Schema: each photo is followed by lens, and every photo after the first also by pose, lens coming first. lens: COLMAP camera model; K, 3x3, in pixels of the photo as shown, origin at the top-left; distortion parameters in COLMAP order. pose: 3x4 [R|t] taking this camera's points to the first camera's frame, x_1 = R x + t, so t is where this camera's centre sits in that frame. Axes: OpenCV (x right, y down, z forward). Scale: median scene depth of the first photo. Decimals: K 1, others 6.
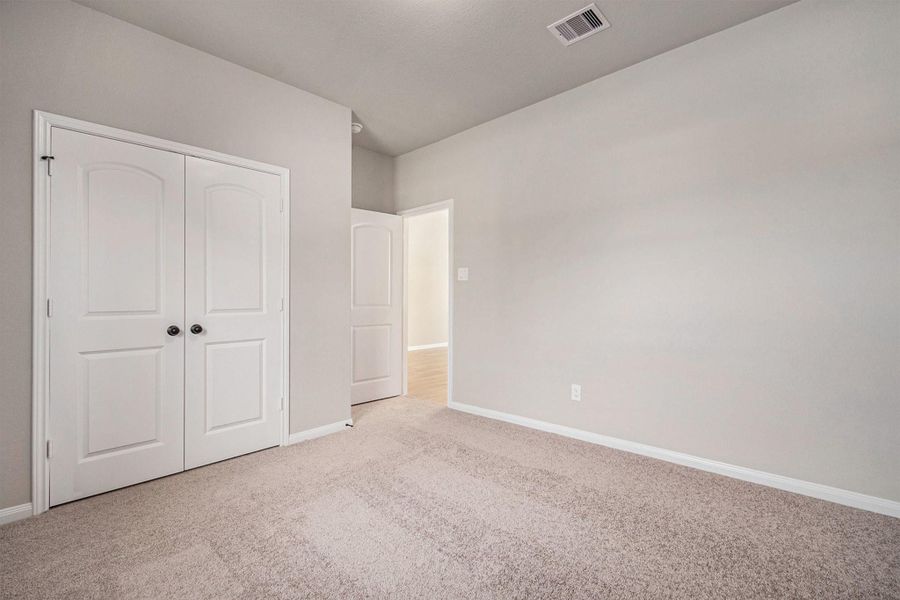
lens RADIAL K [[413.5, 0, 450.0], [0, 413.5, 300.0], [0, 0, 1]] dist [0.017047, 0.000057]
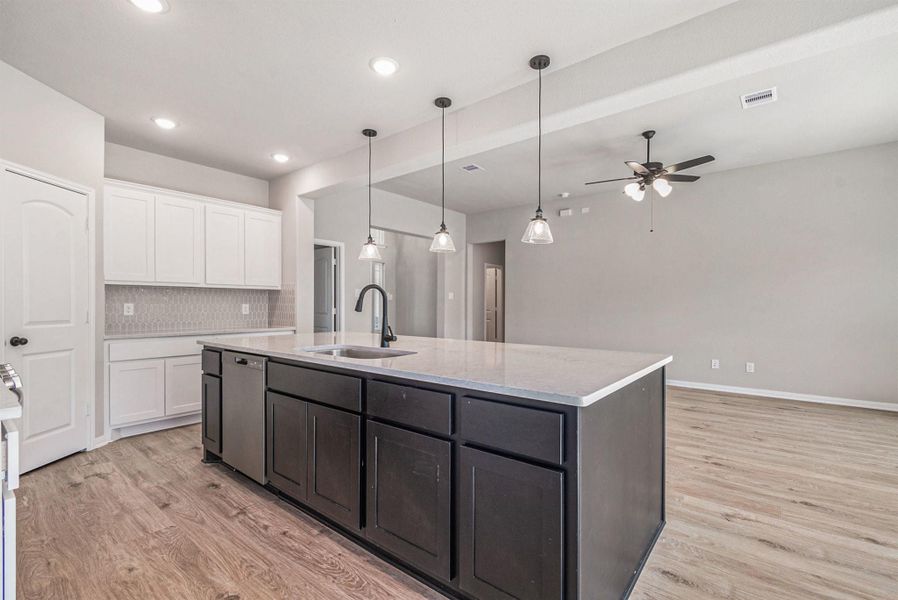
lens RADIAL K [[412.5, 0, 449.0], [0, 412.5, 300.0], [0, 0, 1]] dist [0.017047, 0.000057]
pose [[0.752313, 0.004660, 0.658789, -0.438283], [0.010602, 0.999760, -0.019179, 0.000600], [-0.658720, 0.021413, 0.752083, -0.433018]]
